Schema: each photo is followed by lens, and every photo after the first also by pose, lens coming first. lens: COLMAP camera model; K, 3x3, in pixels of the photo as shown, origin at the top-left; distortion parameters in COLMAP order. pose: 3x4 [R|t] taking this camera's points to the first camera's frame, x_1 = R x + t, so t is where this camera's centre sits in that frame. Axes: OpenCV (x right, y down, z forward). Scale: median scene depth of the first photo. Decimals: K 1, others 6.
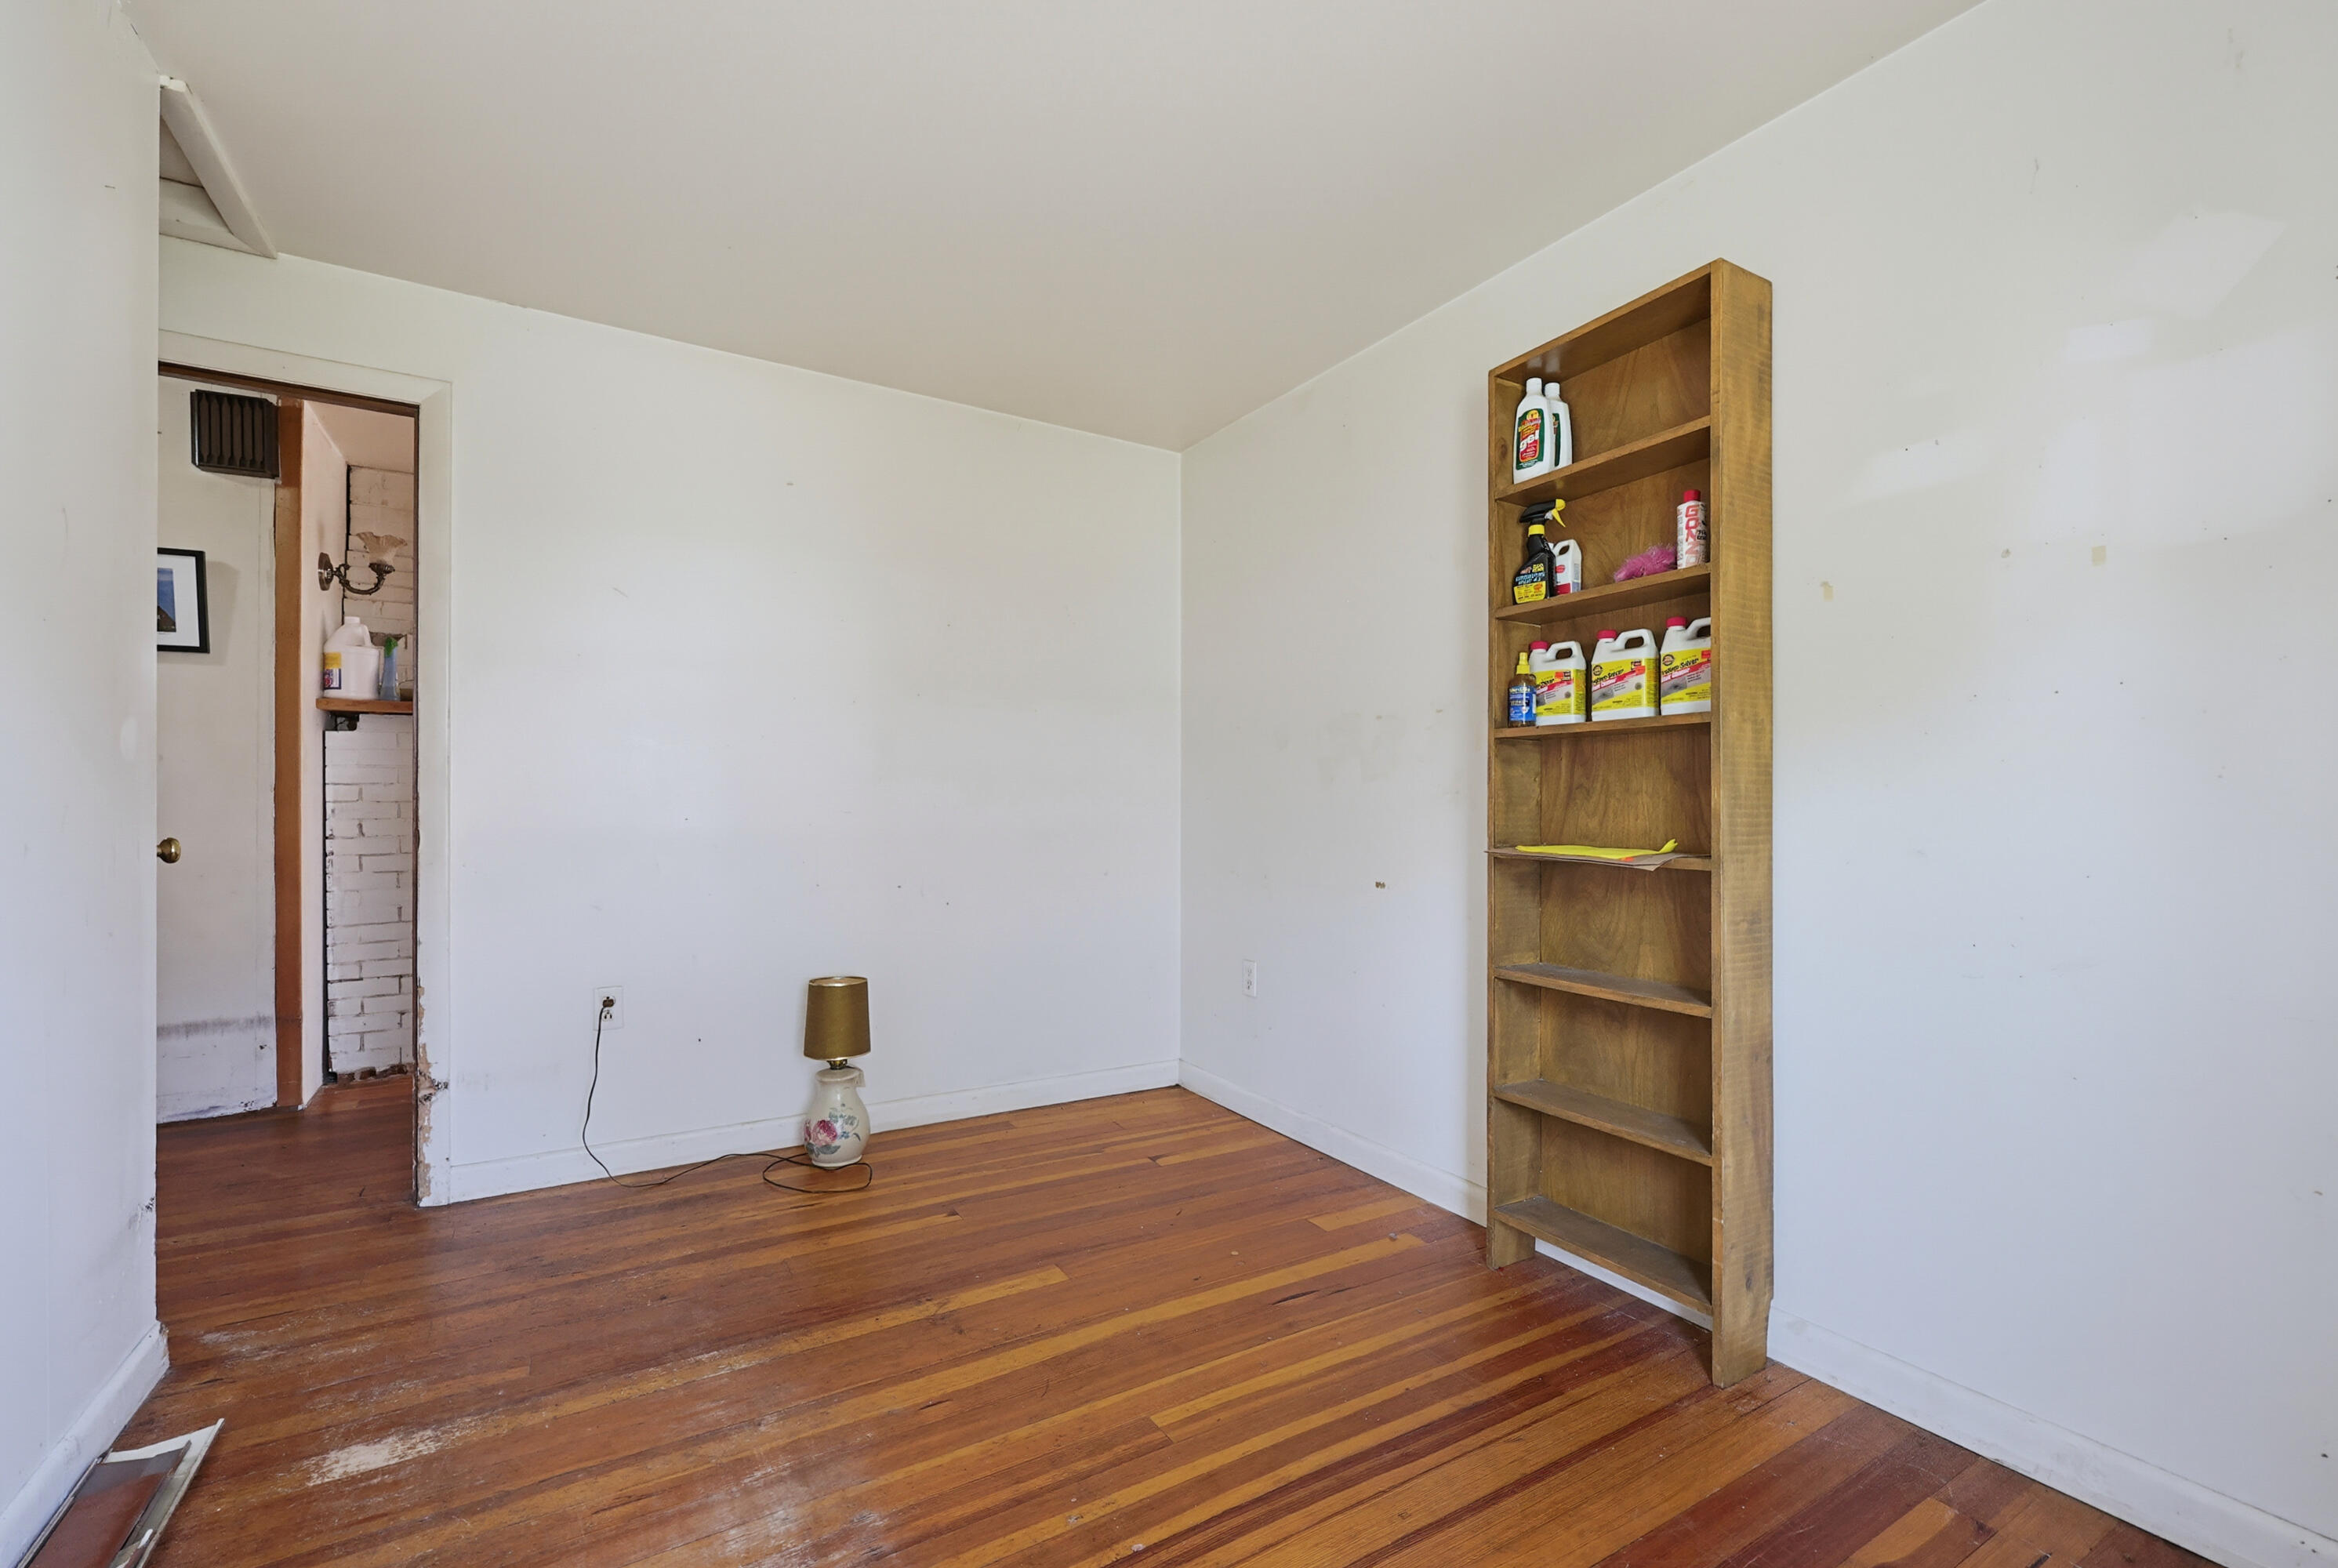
lens RADIAL K [[1011.2, 0, 1177.7], [0, 1011.2, 809.1], [0, 0, 1]] dist [0.000853, -0.000712]
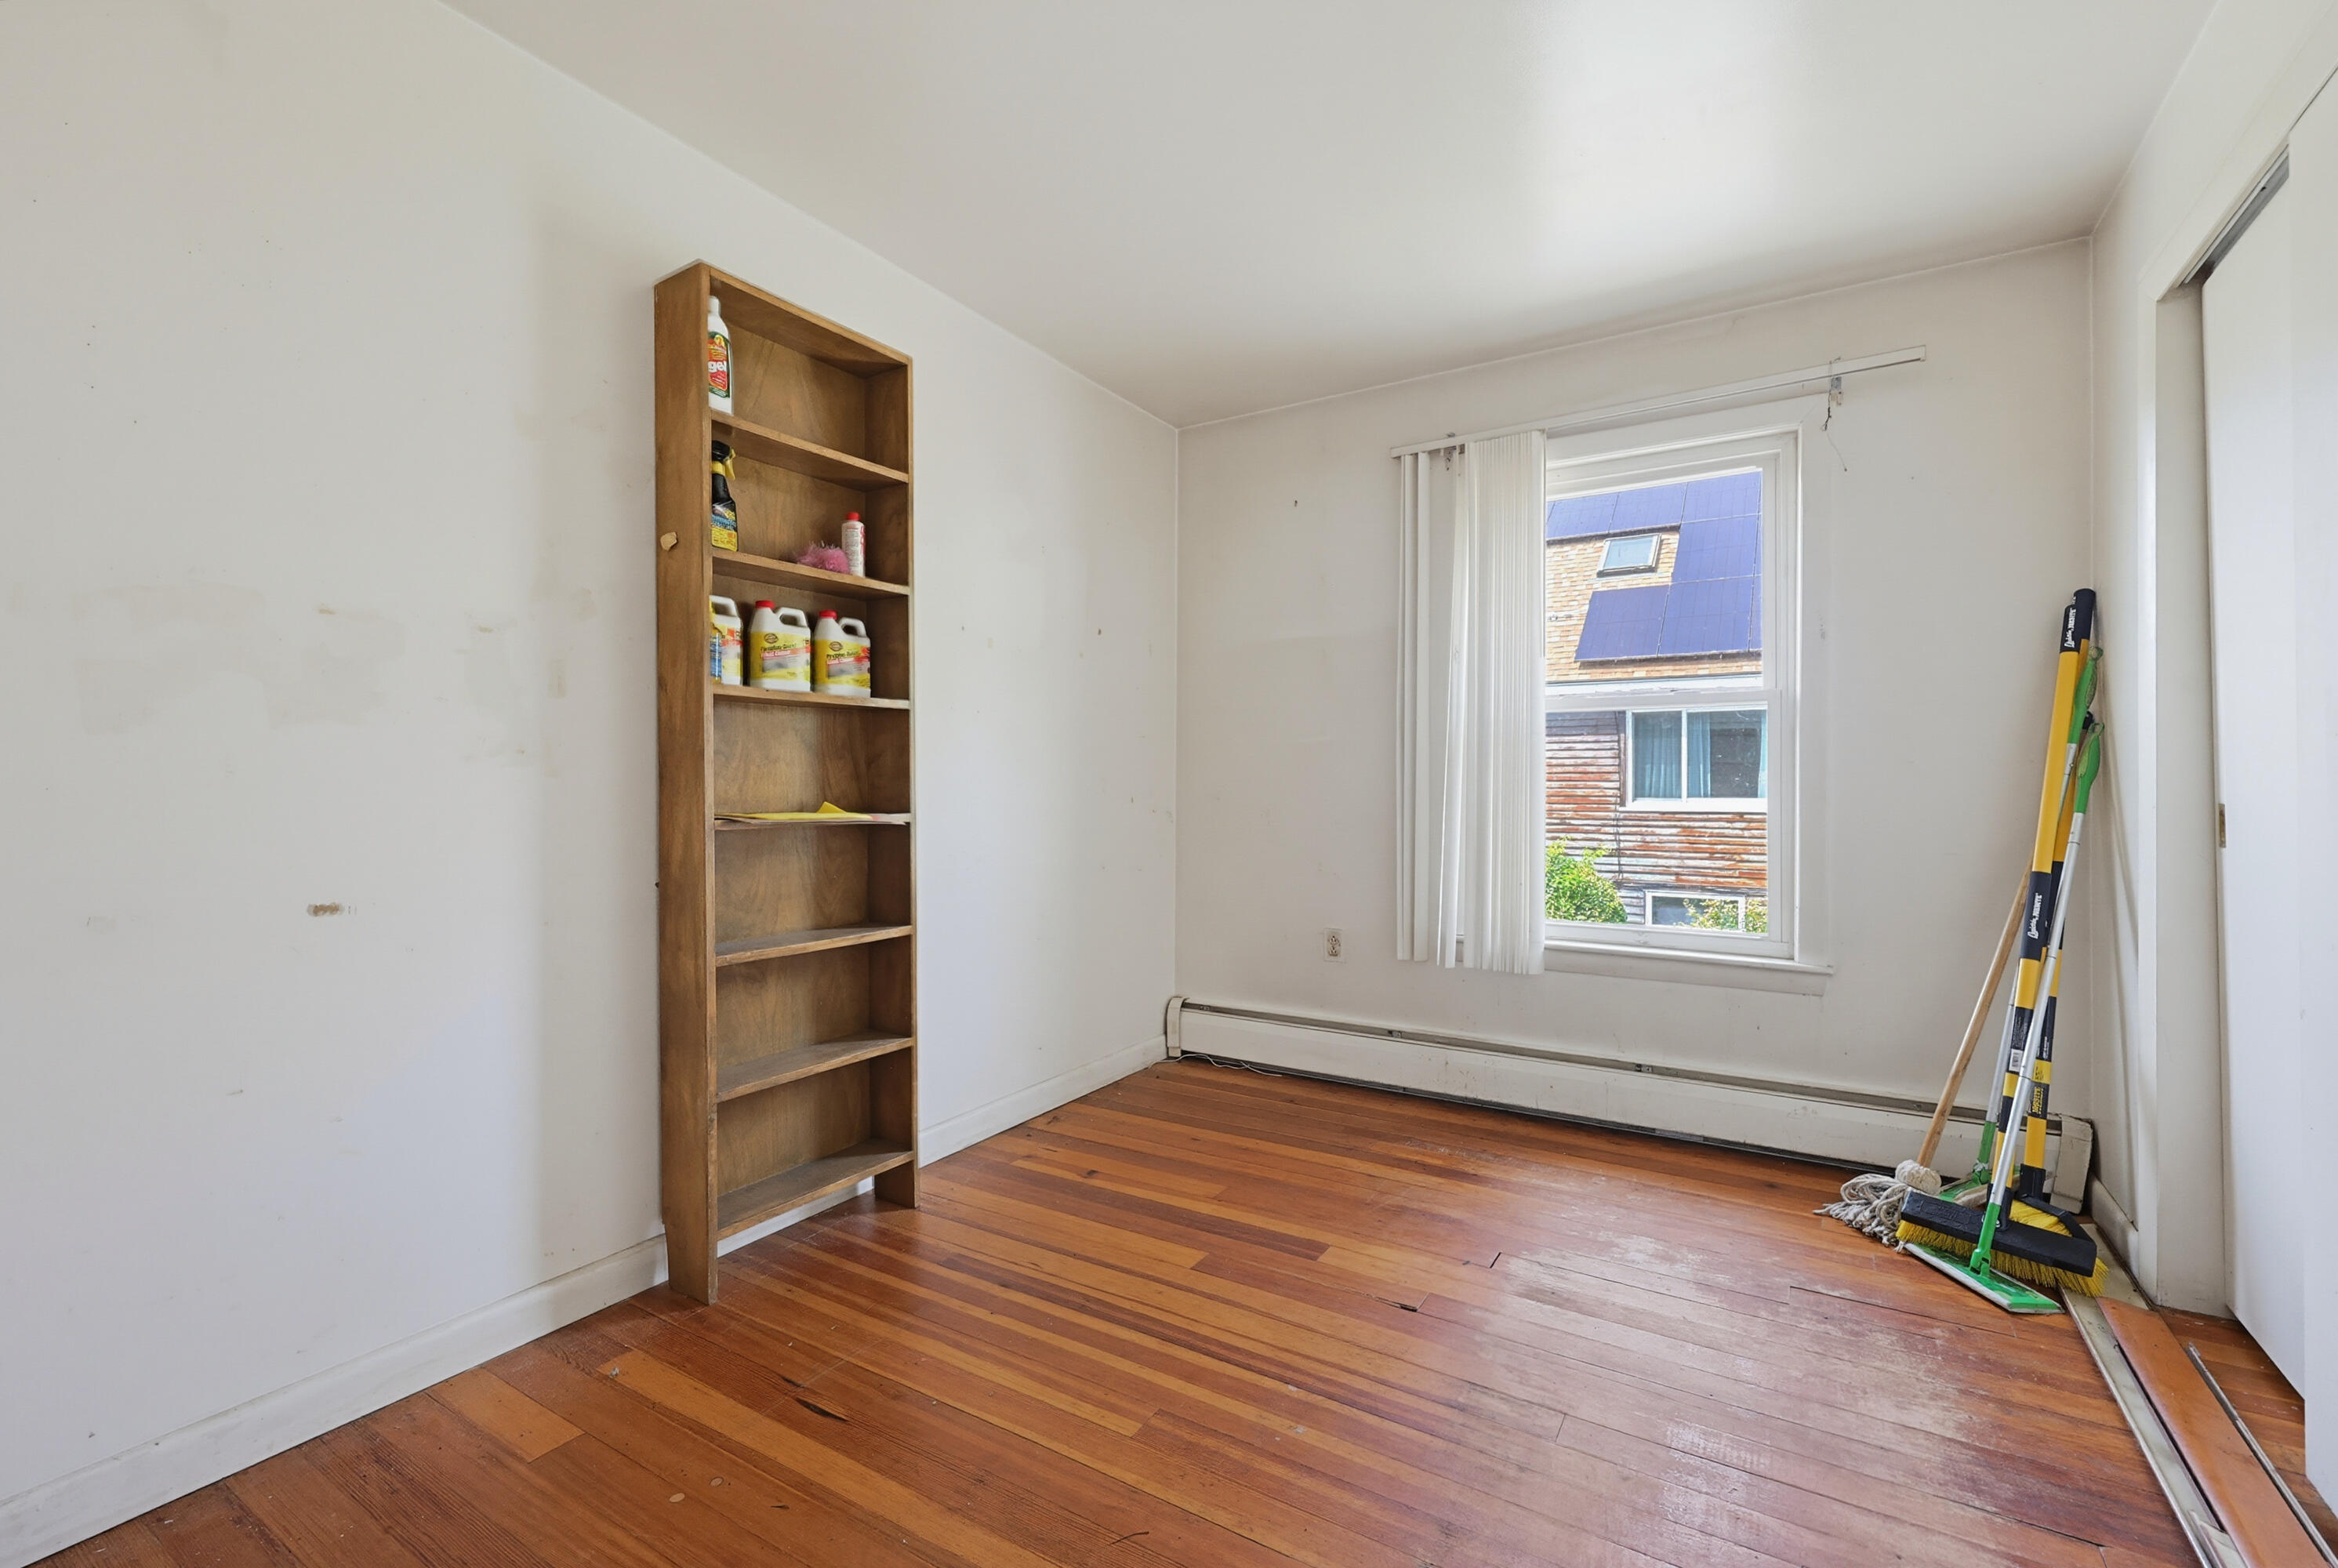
lens RADIAL K [[1011.2, 0, 1177.7], [0, 1011.2, 809.1], [0, 0, 1]] dist [0.000853, -0.000712]
pose [[-0.459377, -0.024517, 0.887903, -0.699279], [0.003937, 0.999553, 0.029637, 0.005859], [-0.888233, 0.017110, -0.459075, 1.133156]]
